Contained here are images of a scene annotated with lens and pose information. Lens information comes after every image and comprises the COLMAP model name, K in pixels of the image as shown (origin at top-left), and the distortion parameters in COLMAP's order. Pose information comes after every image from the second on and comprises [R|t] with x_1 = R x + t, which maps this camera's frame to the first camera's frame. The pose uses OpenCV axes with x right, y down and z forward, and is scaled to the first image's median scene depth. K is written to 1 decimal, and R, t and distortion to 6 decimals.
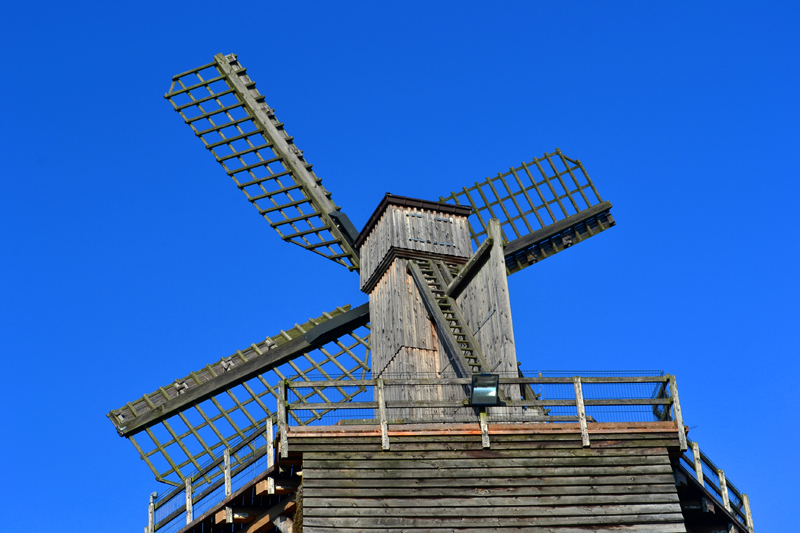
lens RADIAL K [[1830.4, 0, 400.0], [0, 1830.4, 266.5], [0, 0, 1]] dist [0.020747, -0.027159]
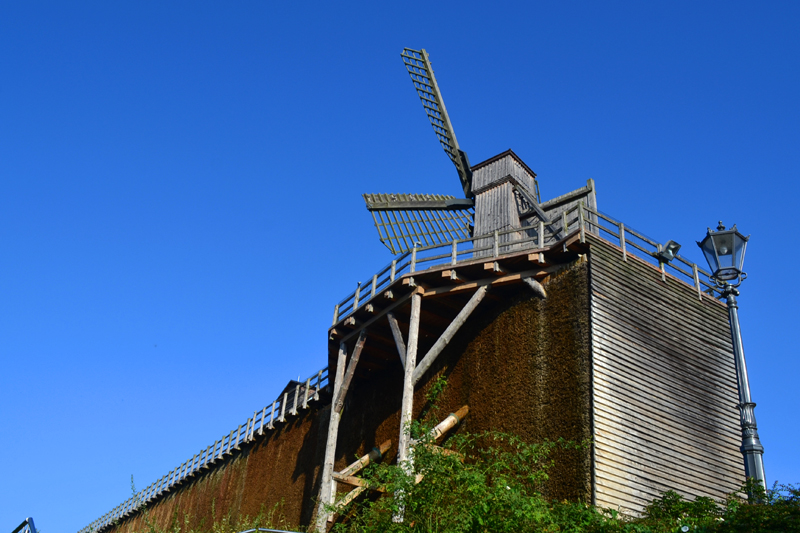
lens RADIAL K [[752.4, 0, 400.0], [0, 752.4, 266.5], [0, 0, 1]] dist [-0.095018, 0.001889]
pose [[0.872855, 0.364814, 0.324092, -0.363997], [-0.356901, 0.930189, -0.085851, 0.209310], [-0.332786, -0.040733, 0.942122, 0.354654]]
